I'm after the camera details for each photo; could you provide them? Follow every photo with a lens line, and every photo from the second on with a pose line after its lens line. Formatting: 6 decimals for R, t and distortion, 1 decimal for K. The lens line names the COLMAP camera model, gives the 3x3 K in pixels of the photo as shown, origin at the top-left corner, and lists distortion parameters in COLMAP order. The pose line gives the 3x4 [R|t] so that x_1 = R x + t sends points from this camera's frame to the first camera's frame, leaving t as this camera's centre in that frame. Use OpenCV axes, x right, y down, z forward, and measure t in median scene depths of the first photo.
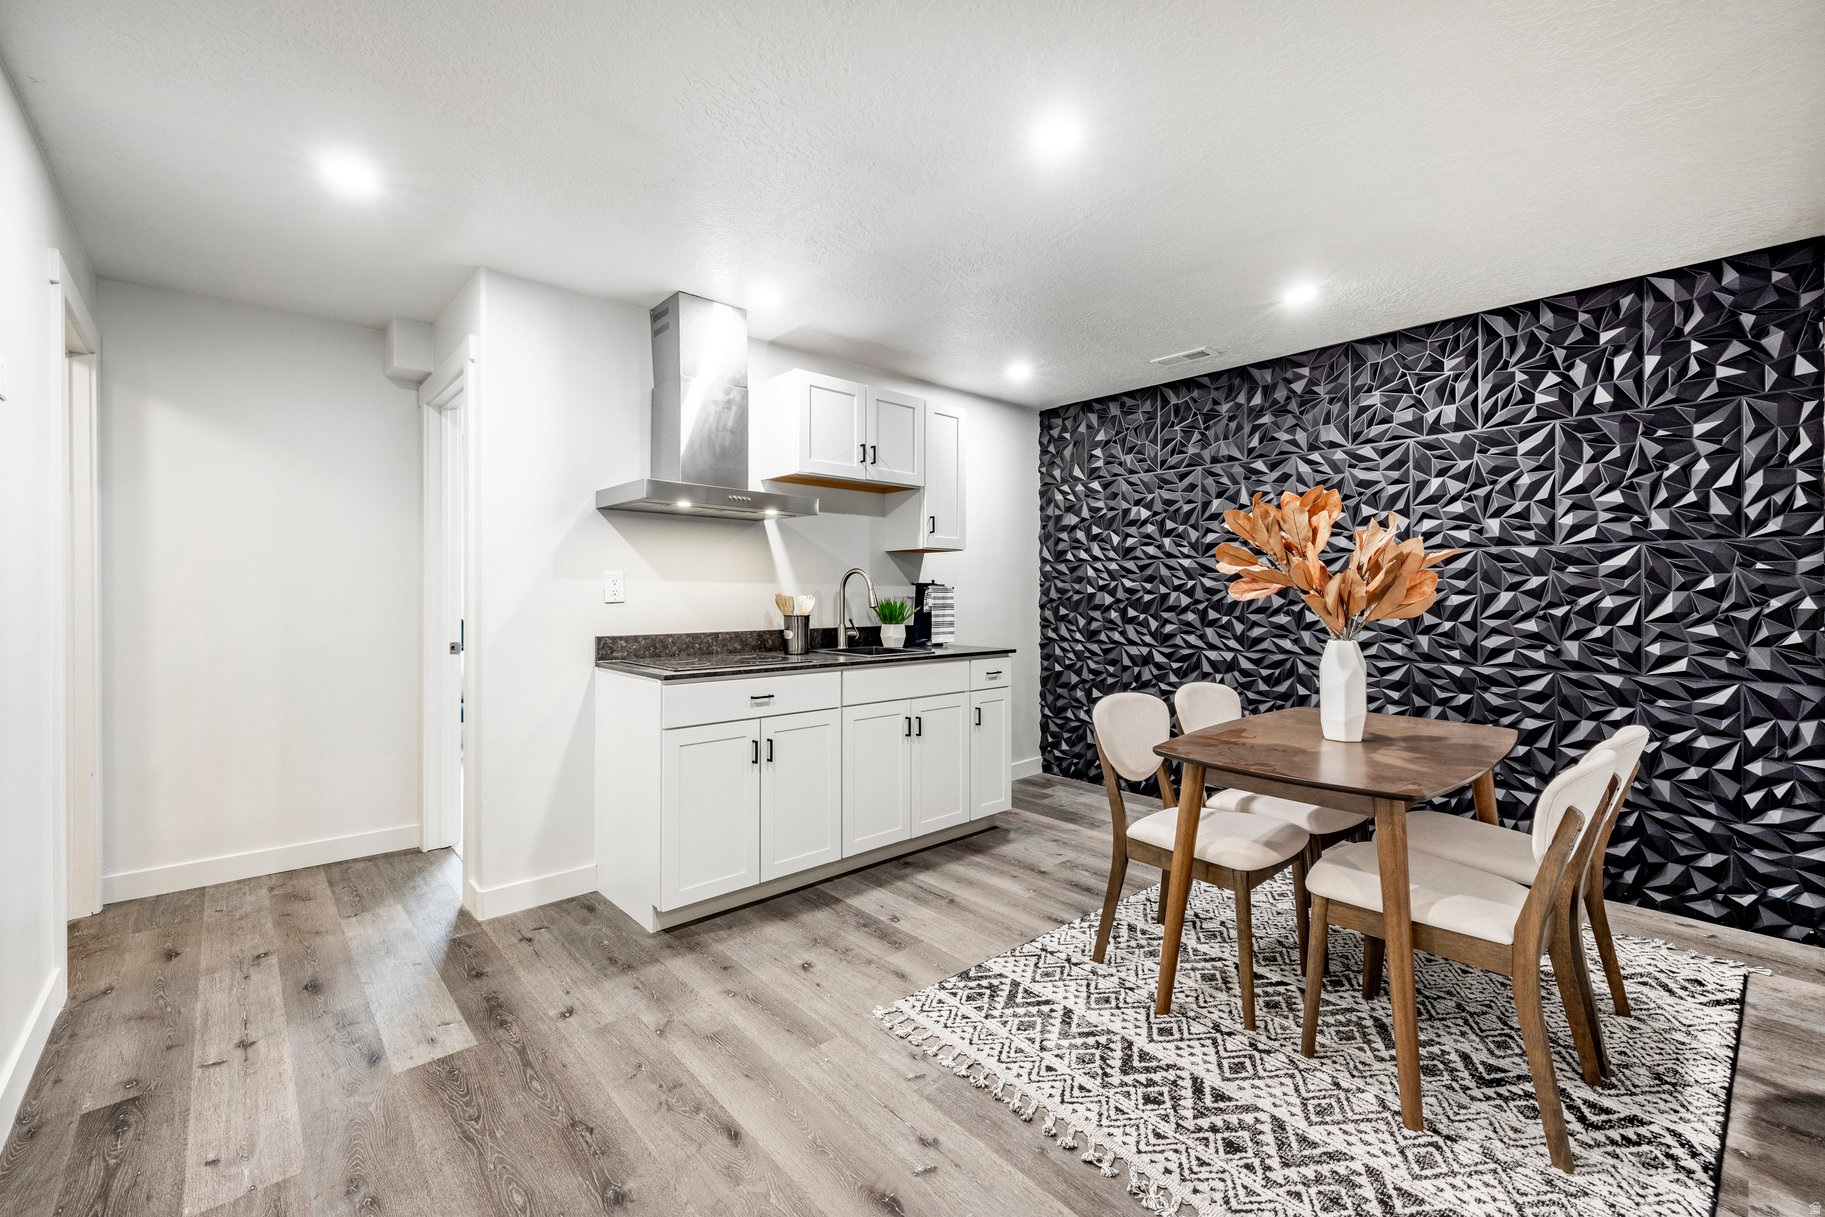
lens RADIAL K [[739.4, 0, 941.7], [0, 739.4, 588.6], [0, 0, 1]] dist [-0.013040, 0.001249]
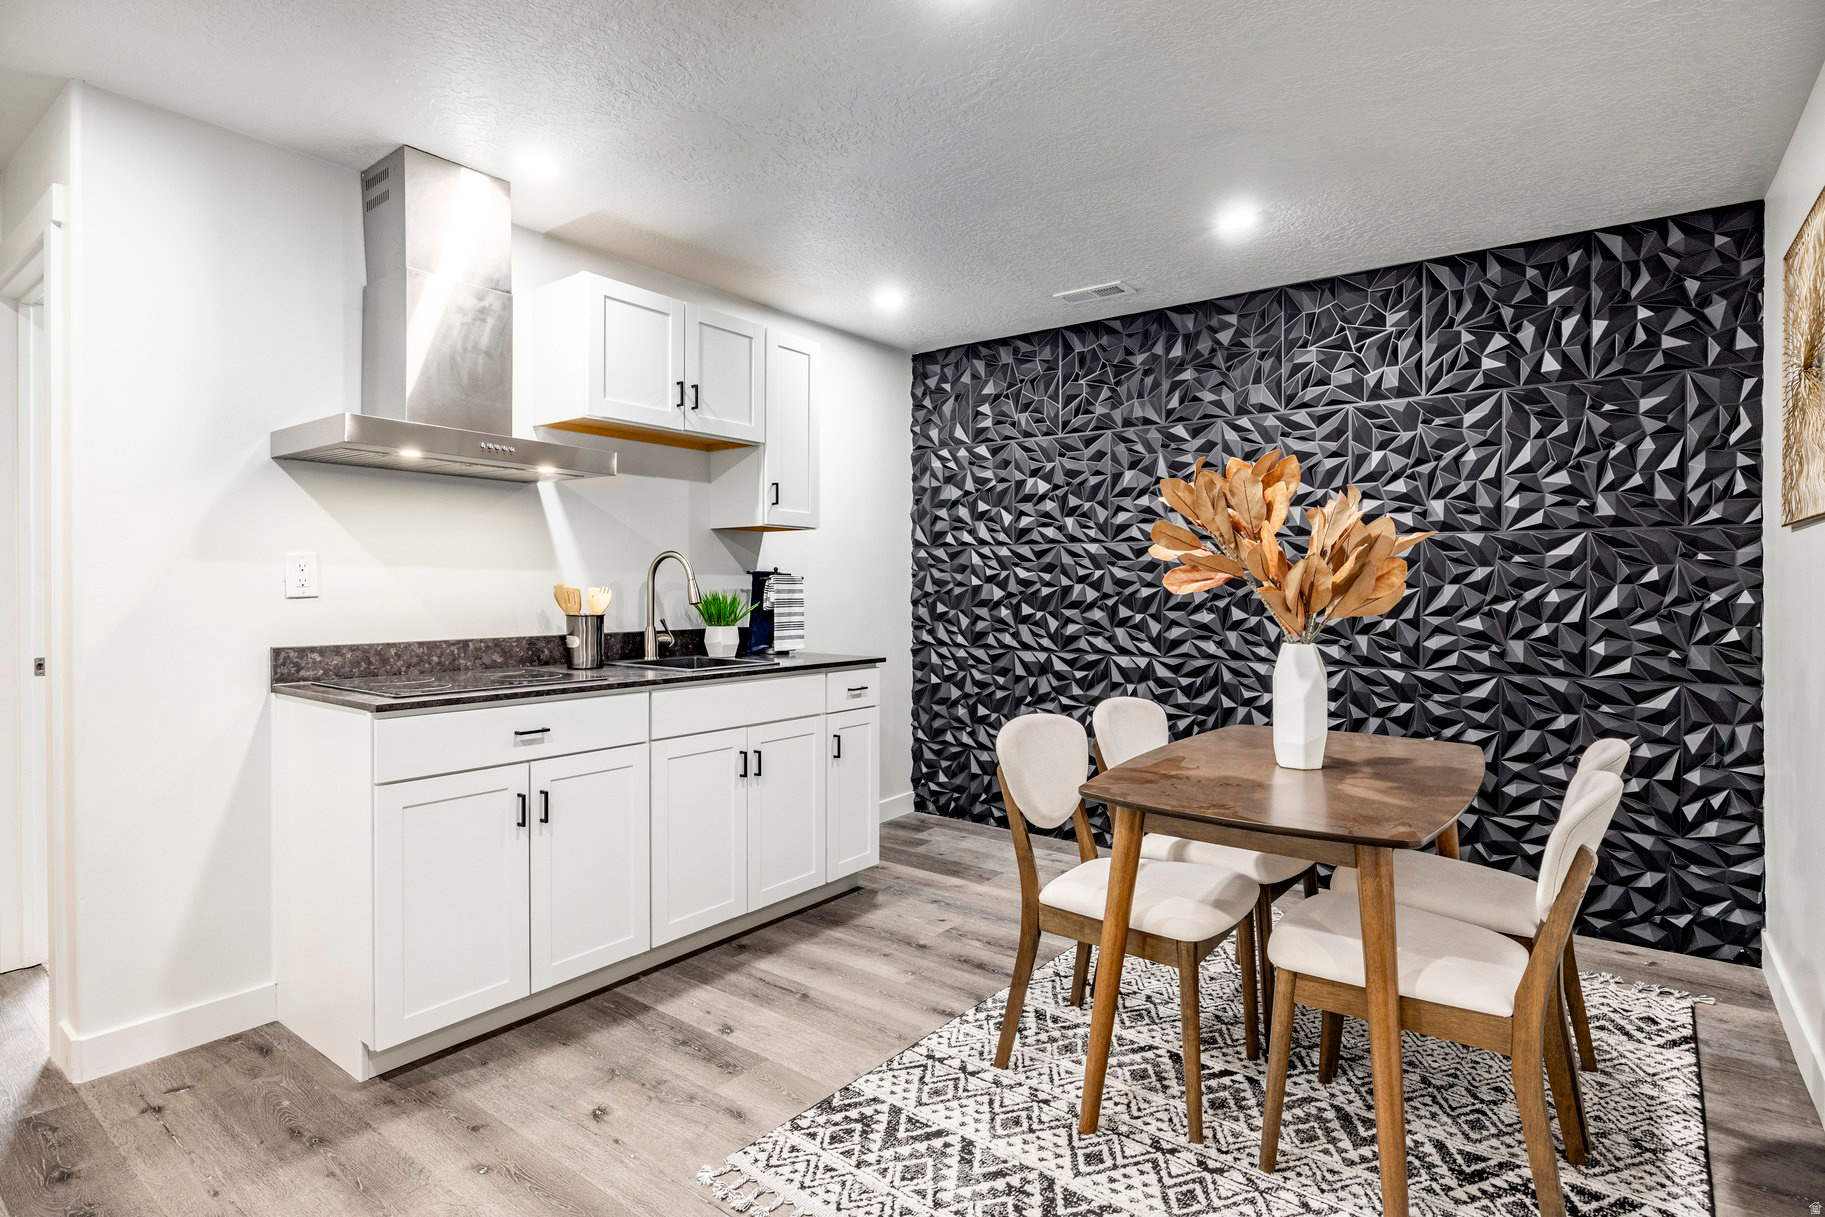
lens RADIAL K [[915.4, 0, 955.8], [0, 915.4, 590.0], [0, 0, 1]] dist [-0.020970, 0.002179]
pose [[0.982472, 0.001005, 0.186409, -0.006919], [-0.002960, 0.999944, 0.010209, 0.001839], [-0.186388, -0.010581, 0.982419, 0.058140]]
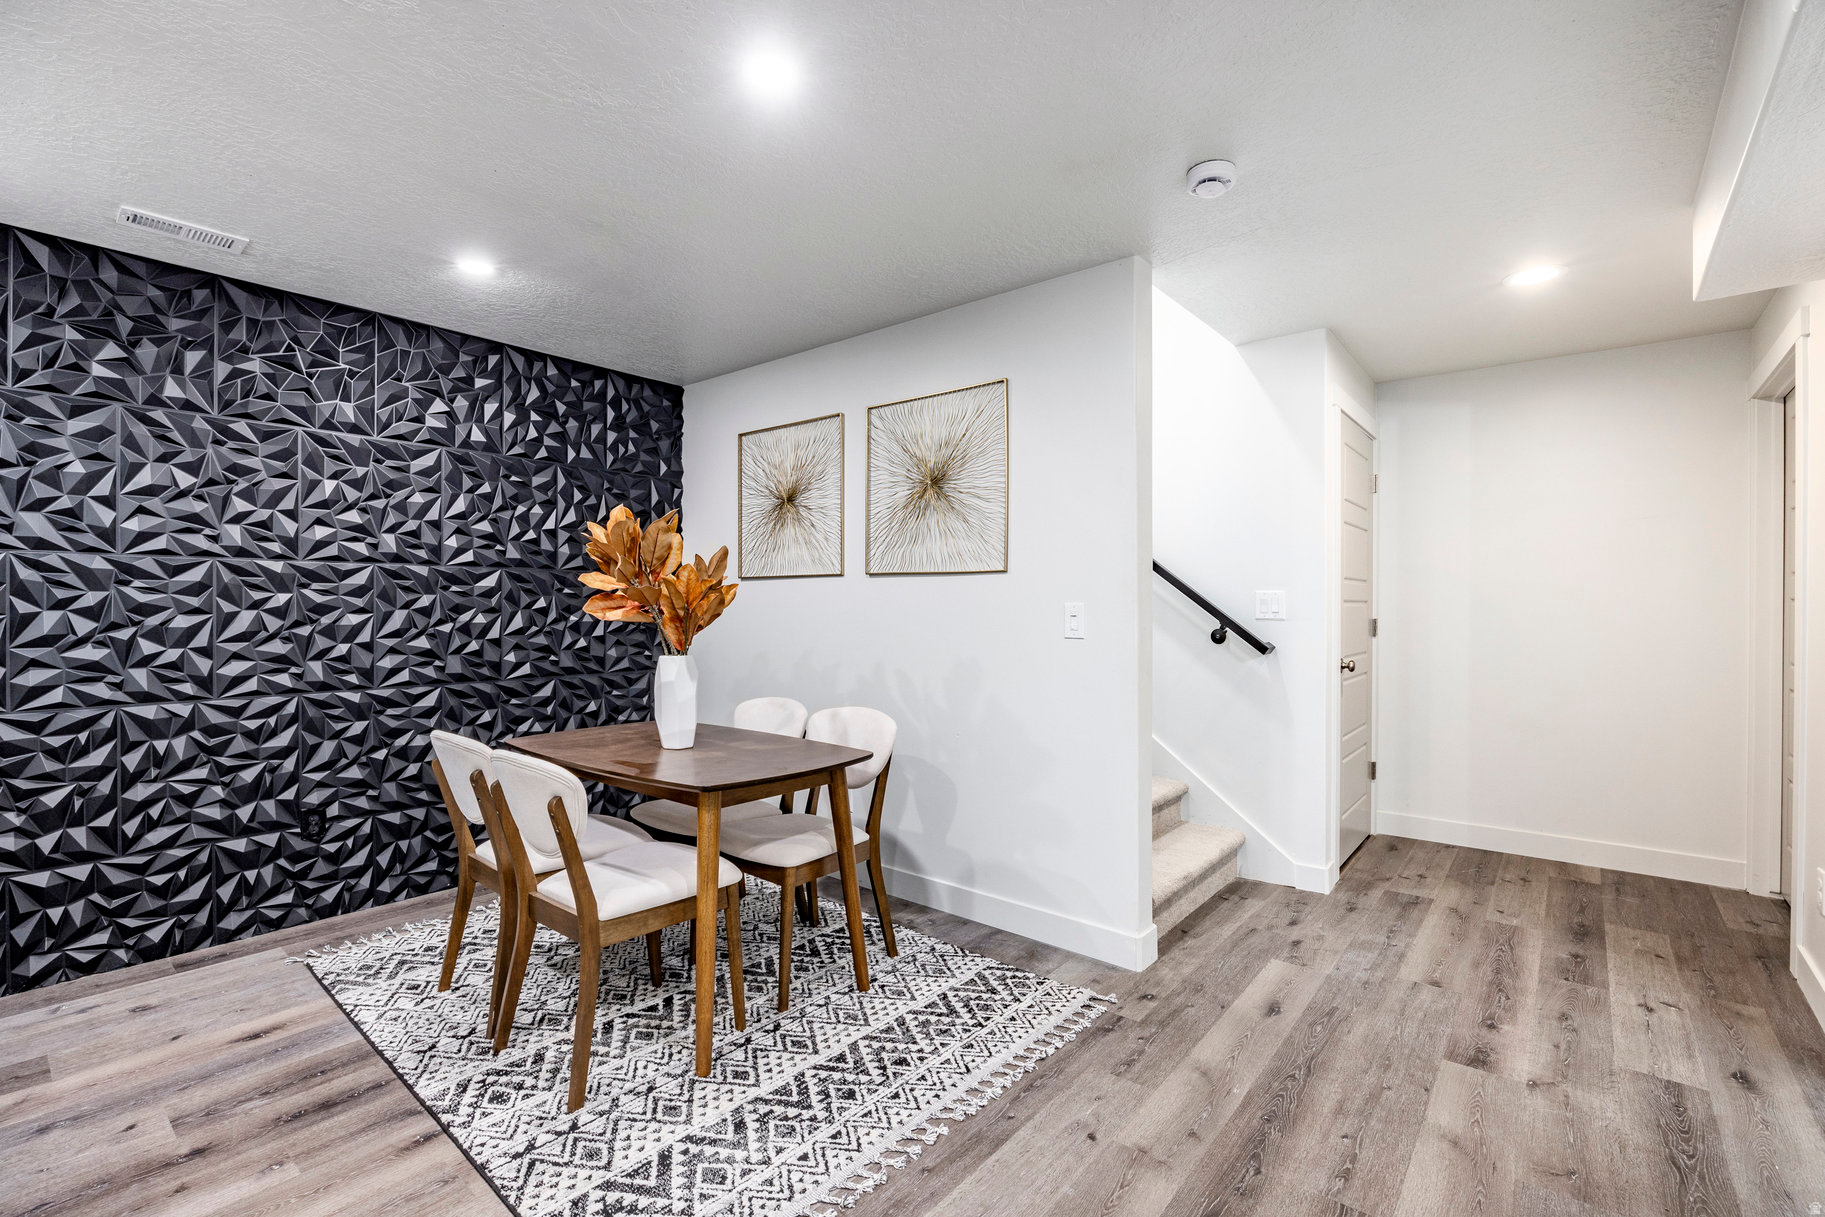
lens RADIAL K [[793.7, 0, 911.4], [0, 793.7, 603.4], [0, 0, 1]] dist [0.002970, -0.001223]
pose [[-0.100276, 0.007688, 0.994930, -0.400704], [-0.000794, 0.999969, -0.007807, 0.003923], [-0.994959, -0.001573, -0.100267, 0.483755]]
